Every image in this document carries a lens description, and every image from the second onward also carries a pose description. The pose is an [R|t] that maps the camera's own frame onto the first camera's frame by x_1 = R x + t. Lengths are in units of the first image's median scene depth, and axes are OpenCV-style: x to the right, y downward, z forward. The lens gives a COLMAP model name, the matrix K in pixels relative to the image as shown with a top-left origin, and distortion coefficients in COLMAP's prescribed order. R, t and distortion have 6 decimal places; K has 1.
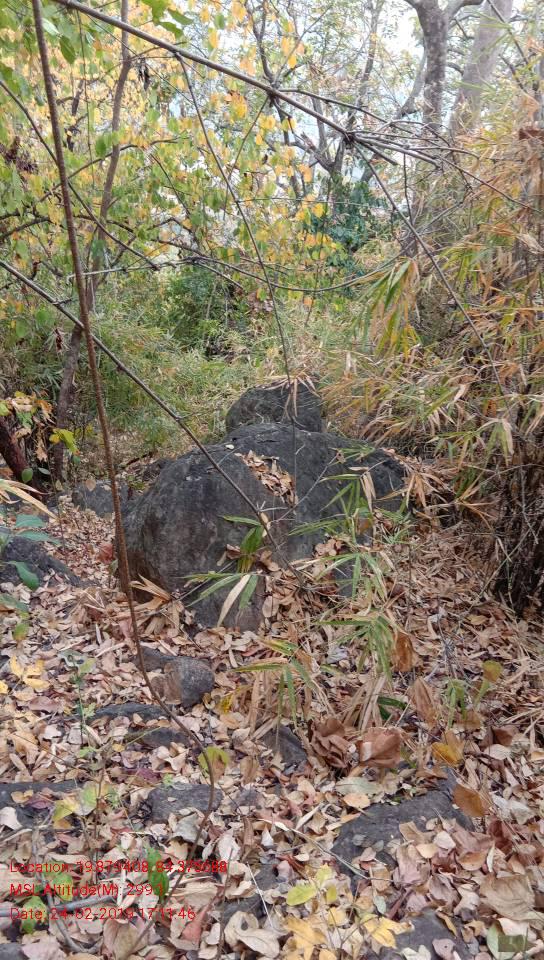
lens RADIAL K [[672.4, 0, 272.0], [0, 672.4, 480.0], [0, 0, 1]] dist [0.081585, -0.117527]
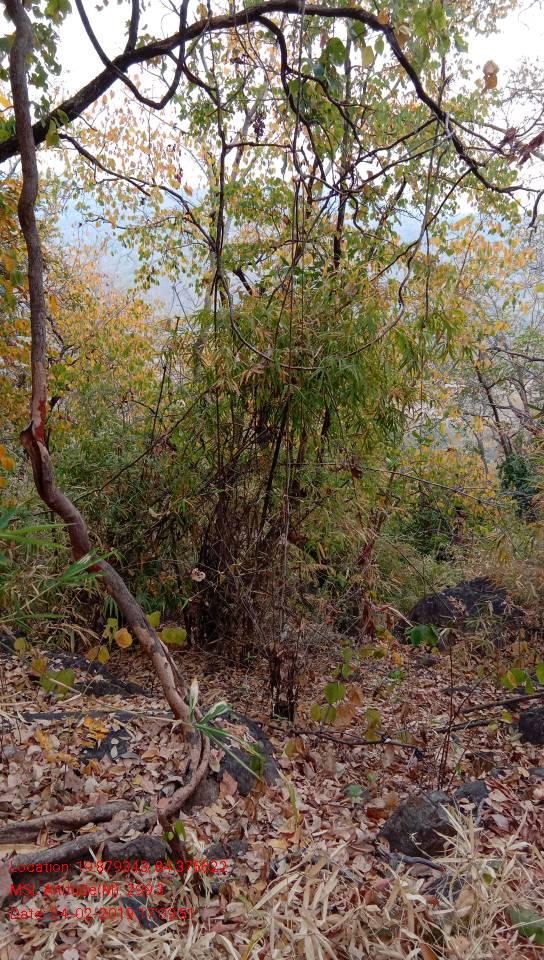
lens RADIAL K [[672.4, 0, 272.0], [0, 672.4, 480.0], [0, 0, 1]] dist [0.081585, -0.117527]
pose [[0.943878, -0.011572, -0.330092, 0.219111], [-0.085701, 0.956579, -0.278591, 0.375390], [0.318983, 0.291245, 0.901901, -2.082256]]
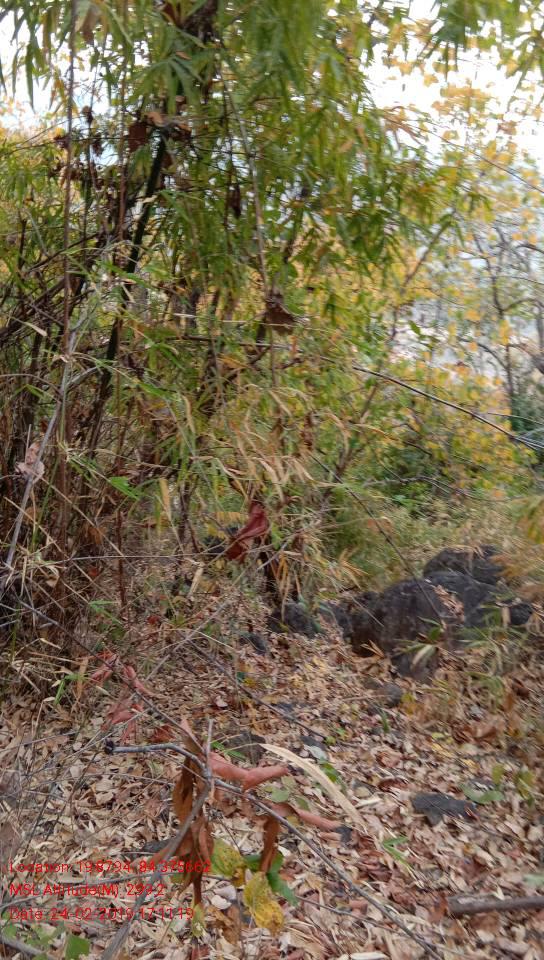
lens RADIAL K [[672.4, 0, 272.0], [0, 672.4, 480.0], [0, 0, 1]] dist [0.081585, -0.117527]
pose [[0.948356, 0.121108, -0.293179, 0.039446], [-0.181215, 0.965428, -0.187378, 0.109593], [0.260350, 0.230829, 0.937516, -0.887890]]
